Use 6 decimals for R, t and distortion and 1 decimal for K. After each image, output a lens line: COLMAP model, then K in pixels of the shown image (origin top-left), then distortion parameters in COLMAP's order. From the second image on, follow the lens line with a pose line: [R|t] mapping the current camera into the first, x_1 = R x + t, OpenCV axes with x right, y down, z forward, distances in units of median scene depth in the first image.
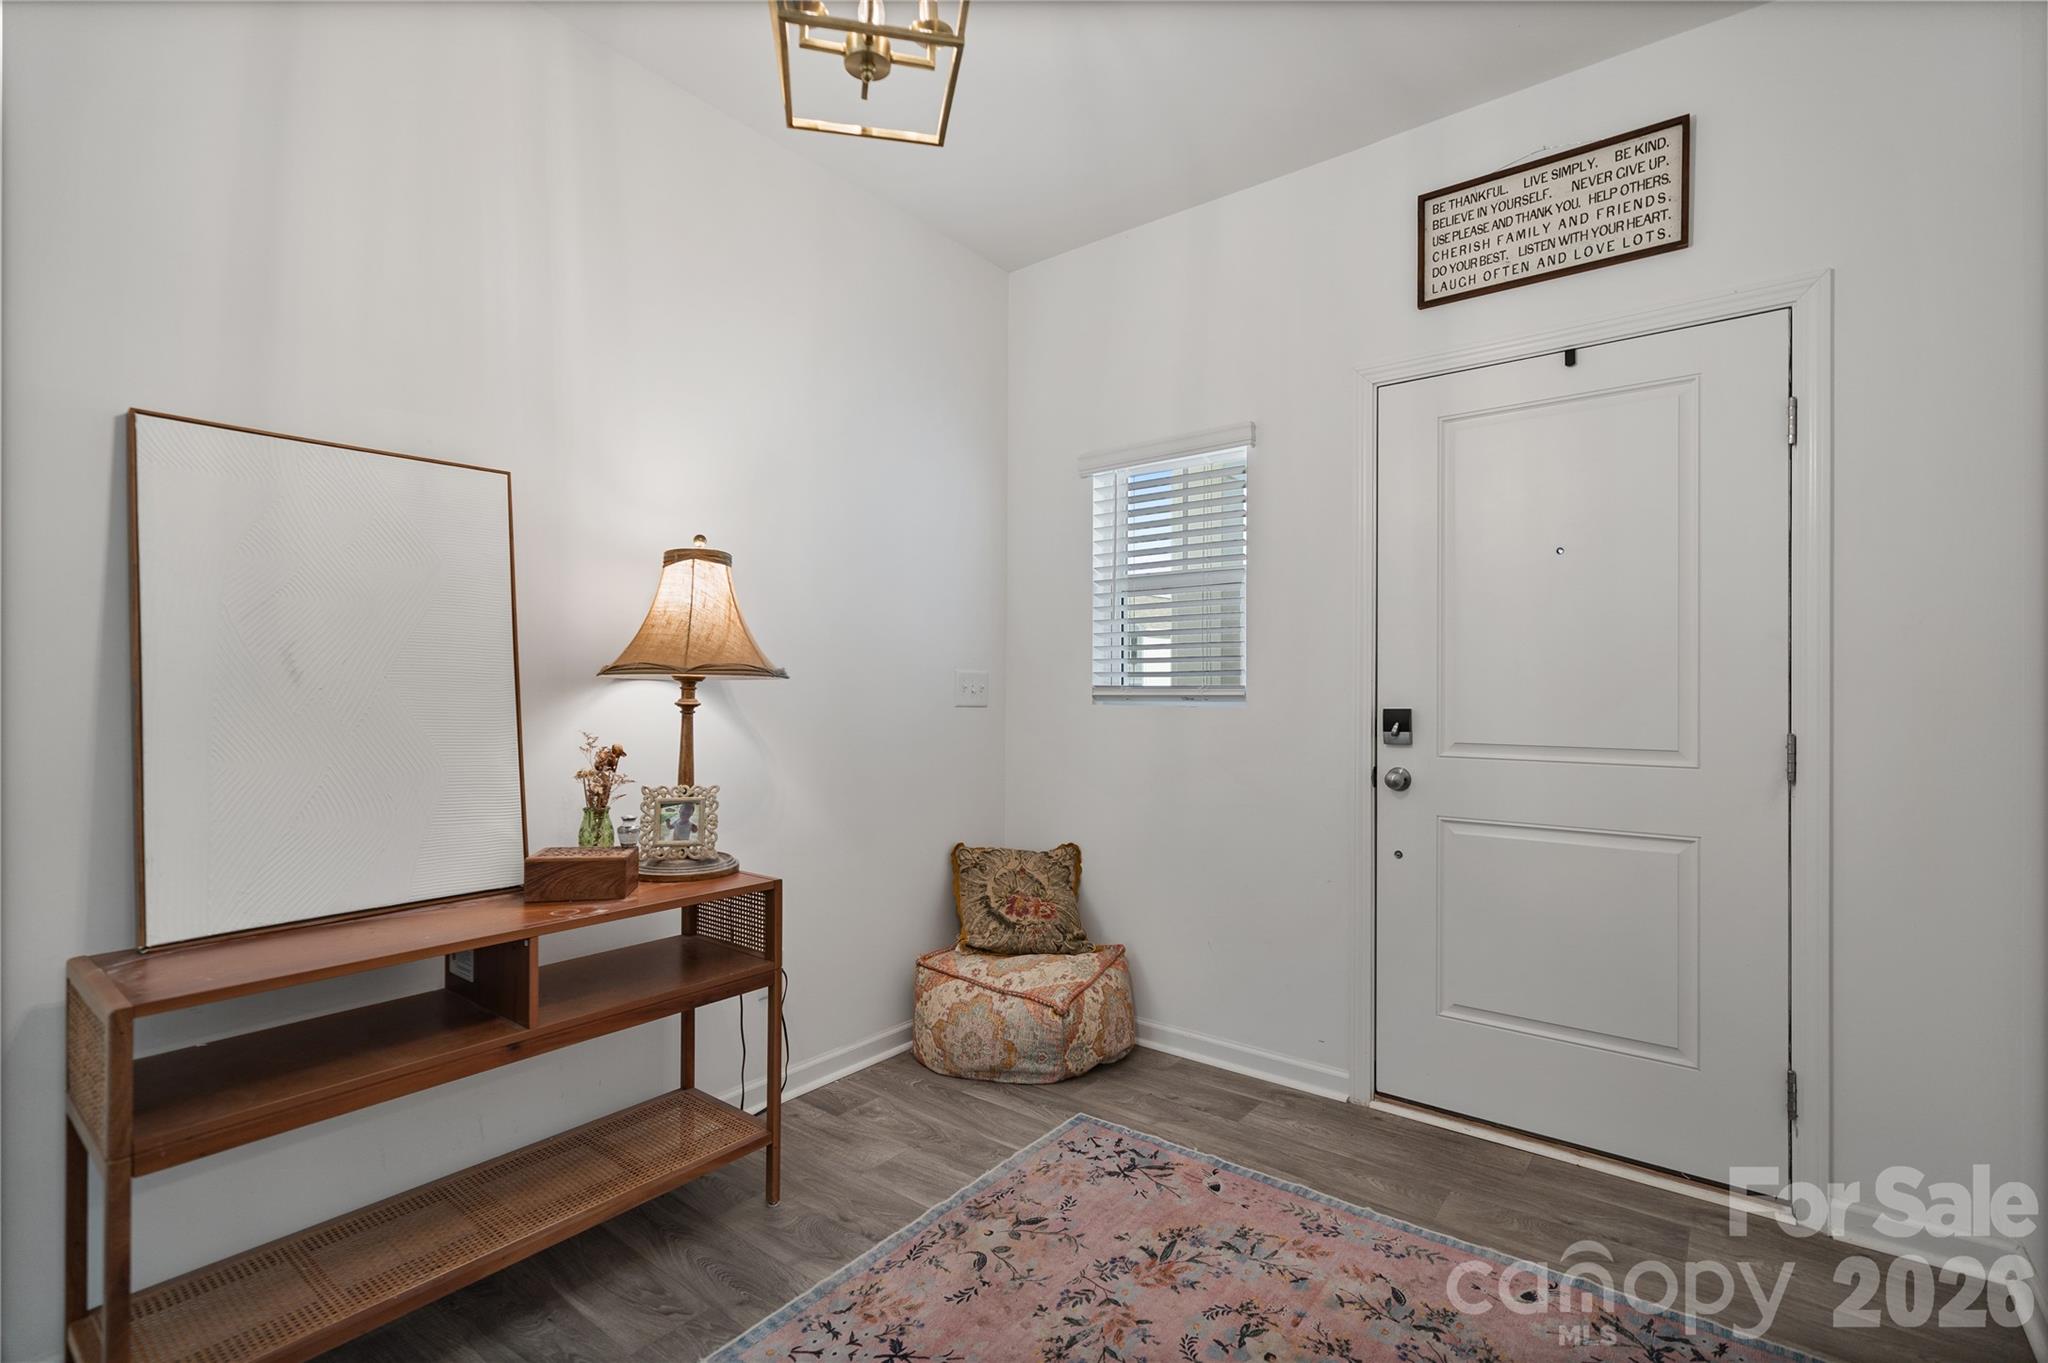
lens RADIAL K [[931.8, 0, 1024.2], [0, 931.8, 687.1], [0, 0, 1]] dist [0.000226, -0.000007]
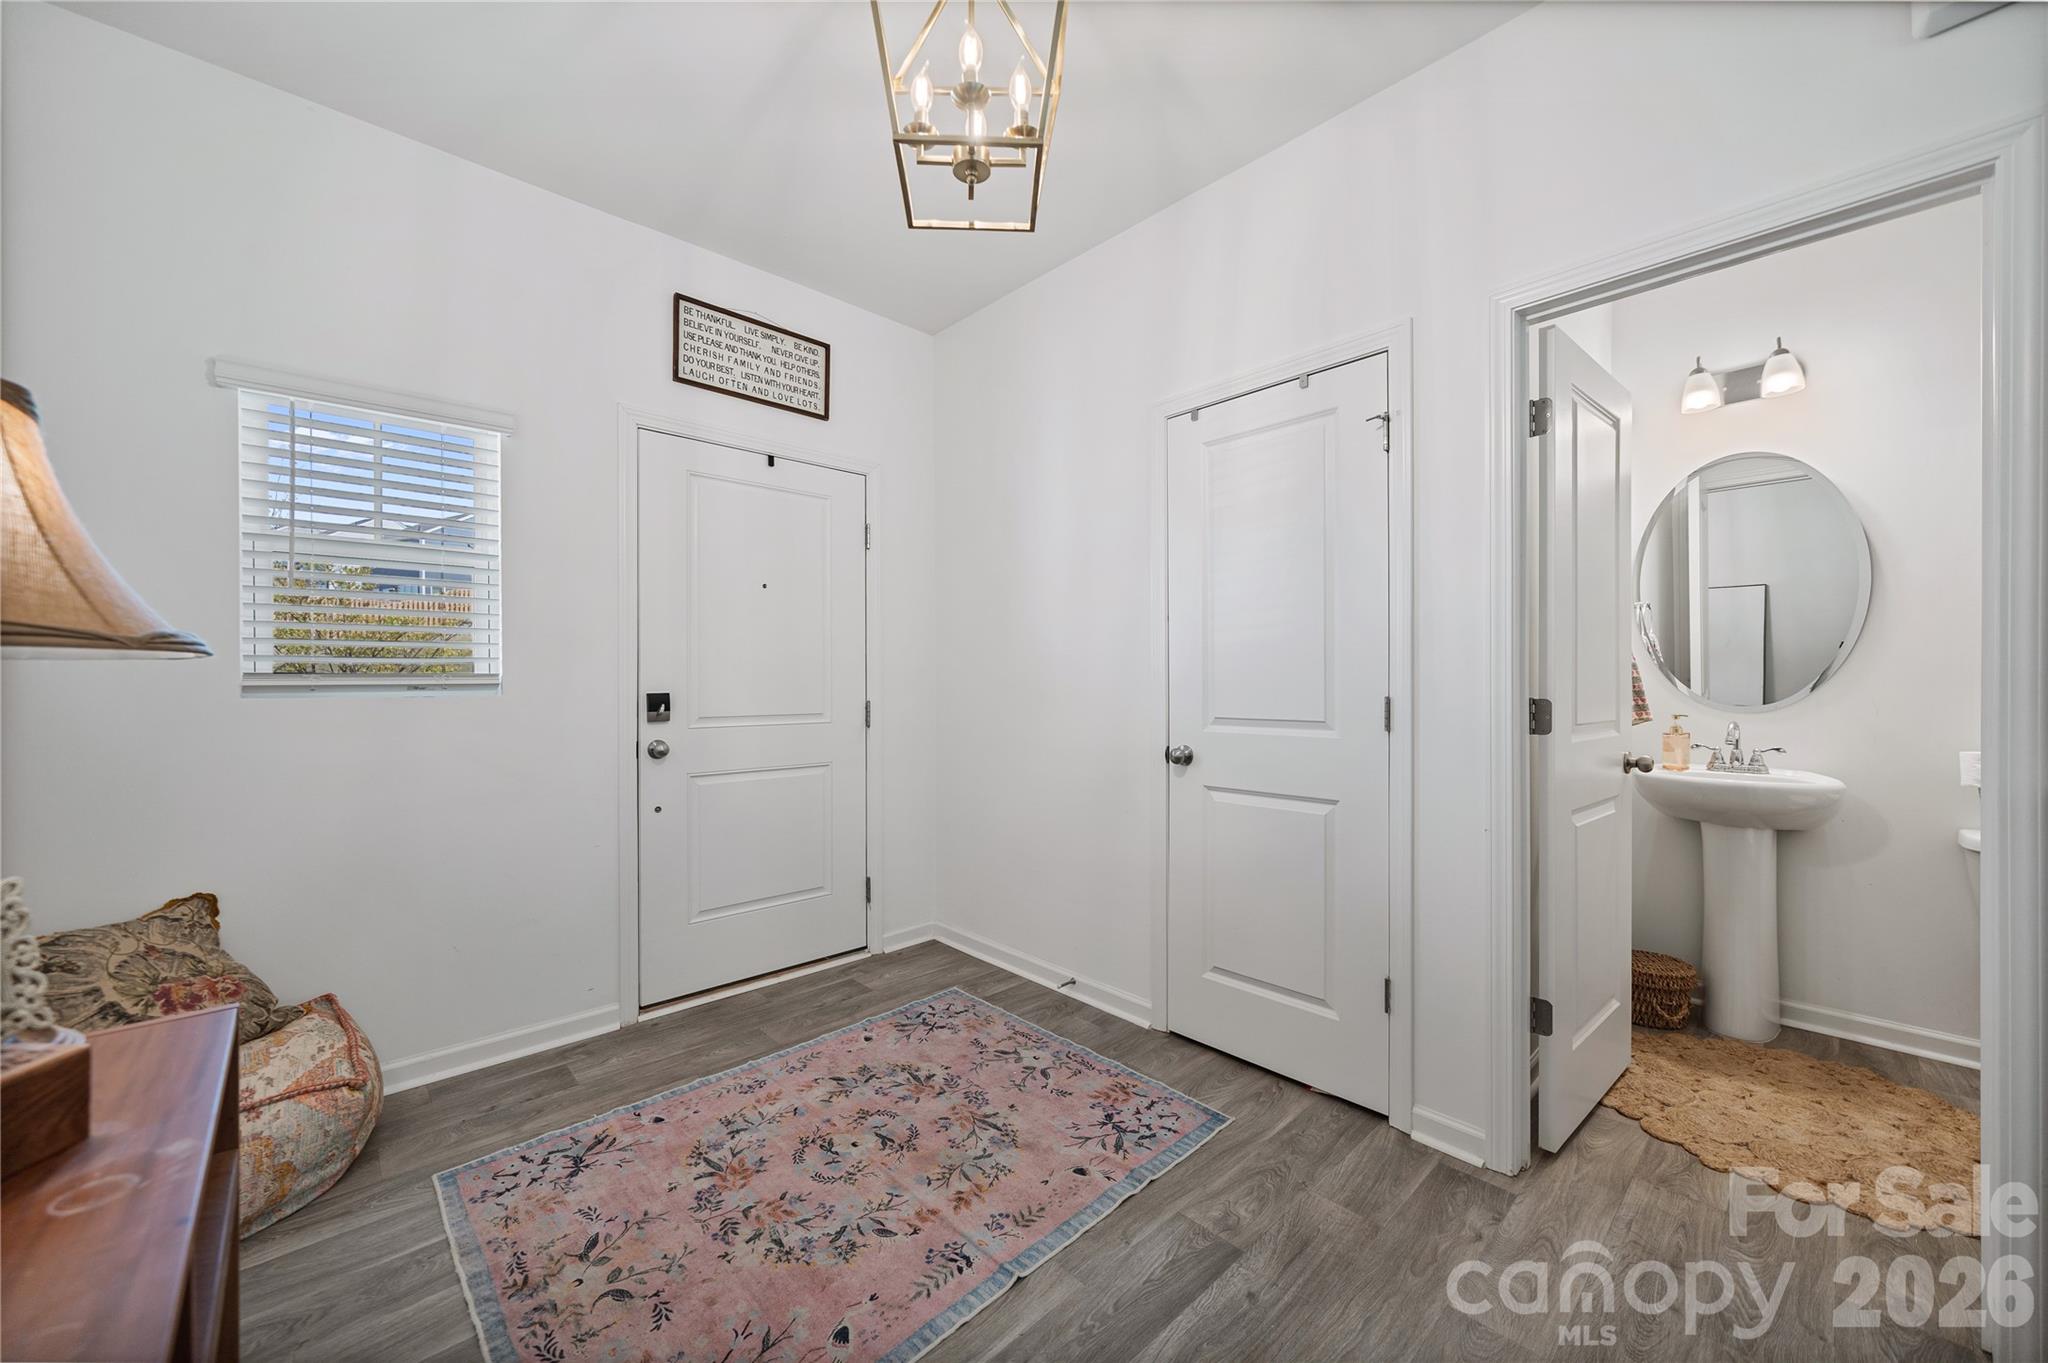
lens RADIAL K [[756.5, 0, 1031.0], [0, 756.5, 683.1], [0, 0, 1]] dist [0.000022, -0.000085]
pose [[0.153083, -0.008106, 0.988180, -0.563410], [-0.002145, 0.999961, 0.008534, 0.000220], [-0.988211, -0.003426, 0.153059, 0.375457]]
